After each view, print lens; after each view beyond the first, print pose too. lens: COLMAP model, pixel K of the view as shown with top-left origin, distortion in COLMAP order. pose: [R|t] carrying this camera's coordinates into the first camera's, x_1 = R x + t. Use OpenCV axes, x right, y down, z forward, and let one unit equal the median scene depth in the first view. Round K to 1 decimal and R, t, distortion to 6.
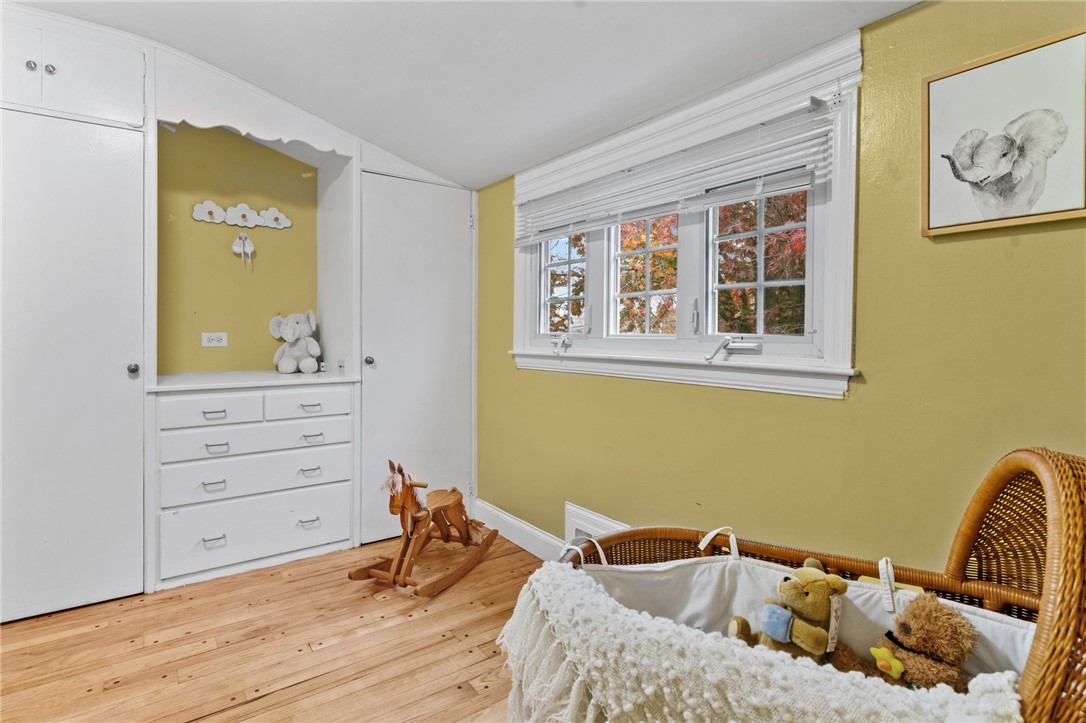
lens RADIAL K [[554.3, 0, 542.4], [0, 554.3, 338.6], [0, 0, 1]] dist [0.001693, 0.000029]
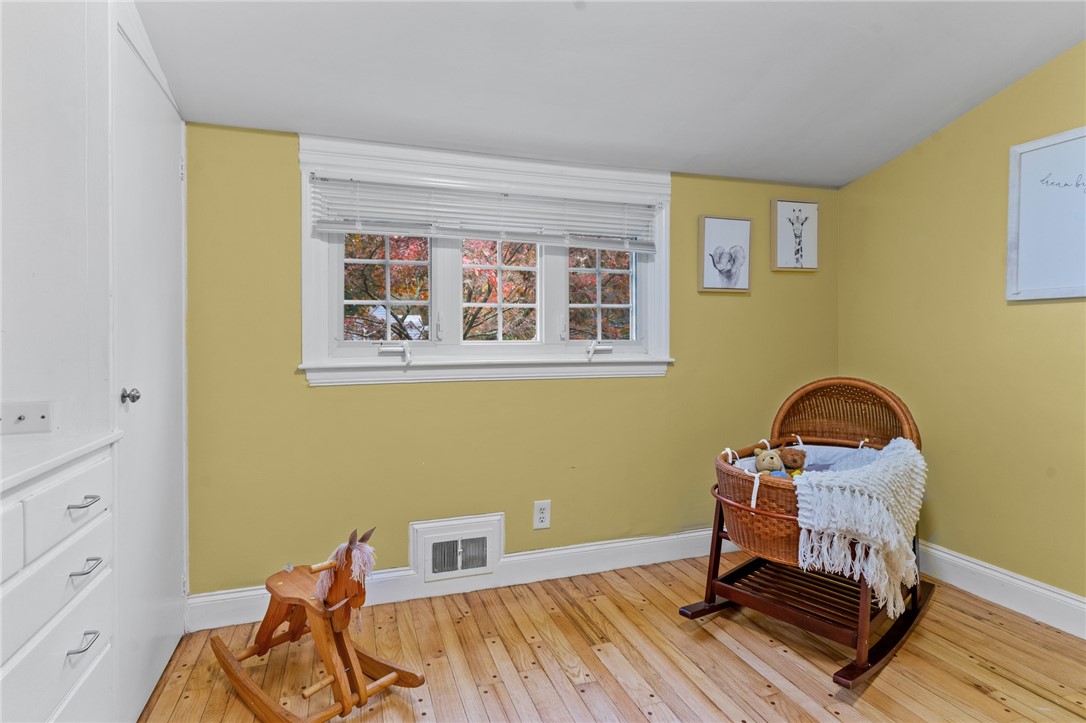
lens RADIAL K [[554.3, 0, 534.1], [0, 554.3, 335.2], [0, 0, 1]] dist [0.001693, 0.000029]
pose [[0.296998, -0.013304, 0.954785, -1.080378], [0.008406, 0.999901, 0.011317, -0.037998], [-0.954841, 0.004664, 0.297080, 0.733993]]
